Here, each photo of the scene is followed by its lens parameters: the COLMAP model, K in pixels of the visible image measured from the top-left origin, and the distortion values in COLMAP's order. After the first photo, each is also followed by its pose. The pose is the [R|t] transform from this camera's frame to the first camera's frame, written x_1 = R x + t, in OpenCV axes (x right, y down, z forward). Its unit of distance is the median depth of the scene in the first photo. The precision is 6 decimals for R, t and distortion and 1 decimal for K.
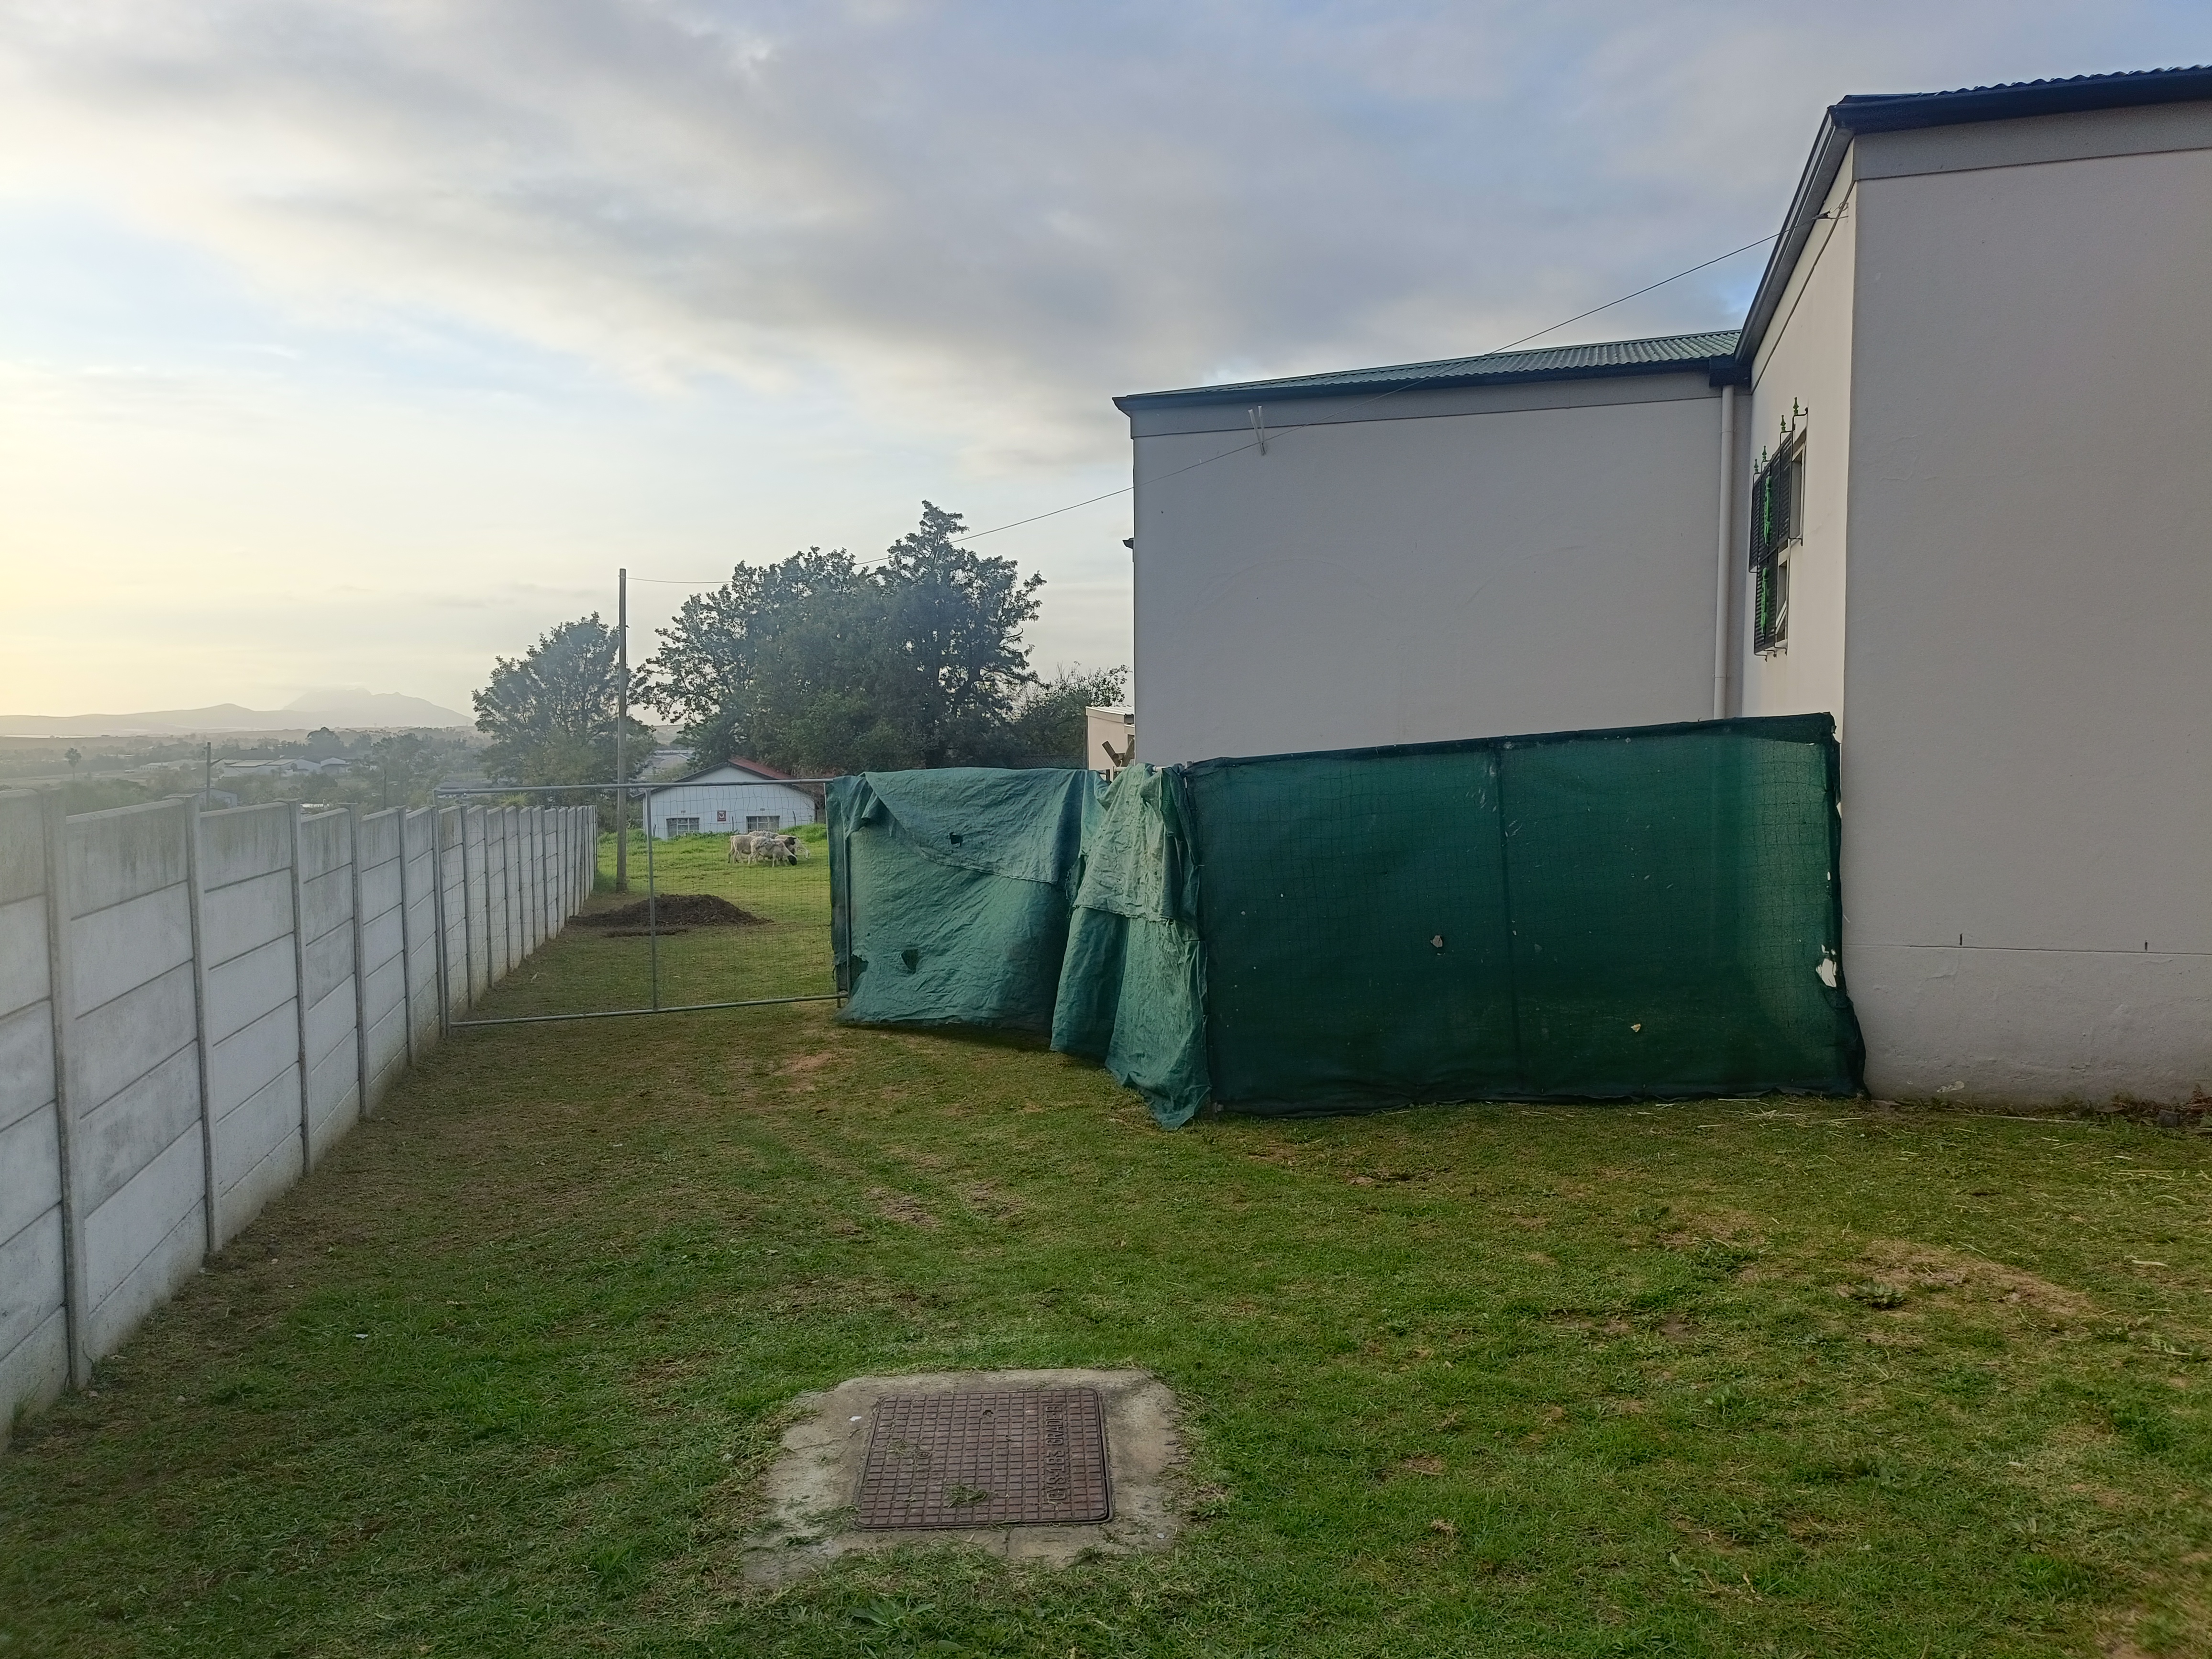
lens RADIAL K [[1602.9, 0, 1140.5], [0, 1602.9, 782.6], [0, 0, 1]] dist [0.002923, -0.013510]
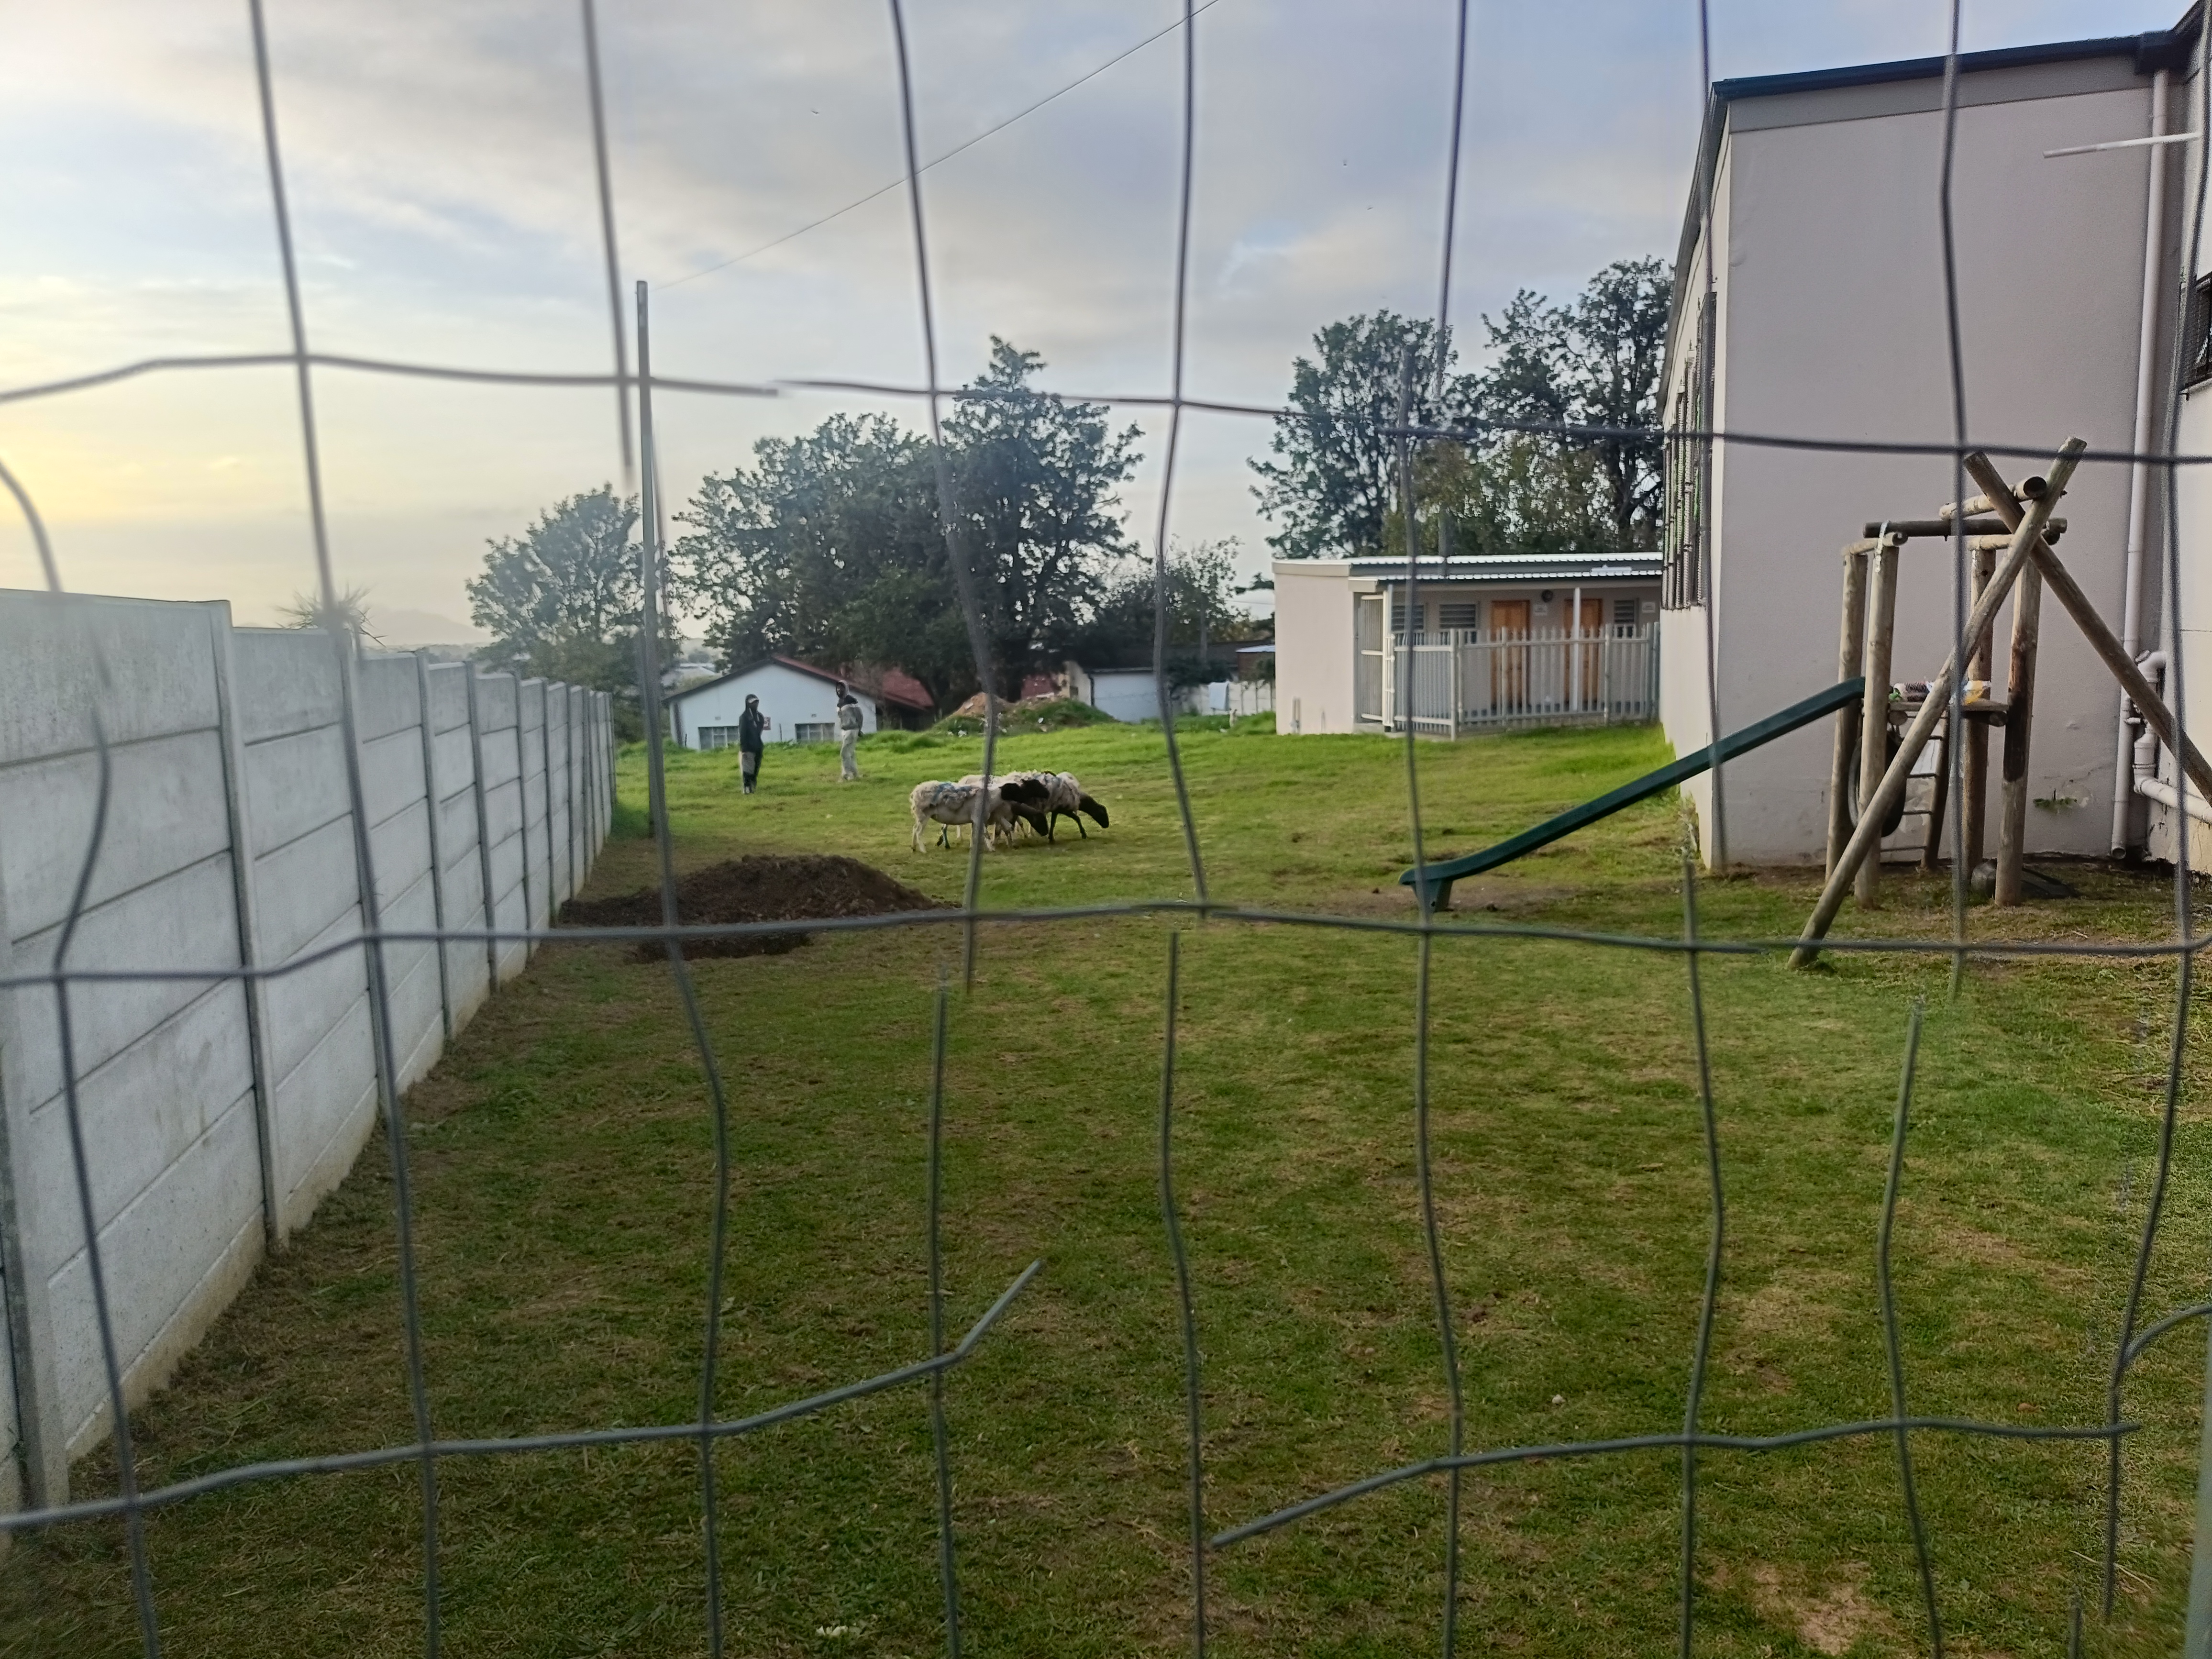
lens RADIAL K [[1602.9, 0, 1097.7], [0, 1602.9, 836.1], [0, 0, 1]] dist [0.002923, -0.013510]
pose [[0.999221, -0.011049, -0.037884, -0.053820], [0.014421, 0.995844, 0.089926, 0.006539], [0.036733, -0.090403, 0.995228, 0.161519]]
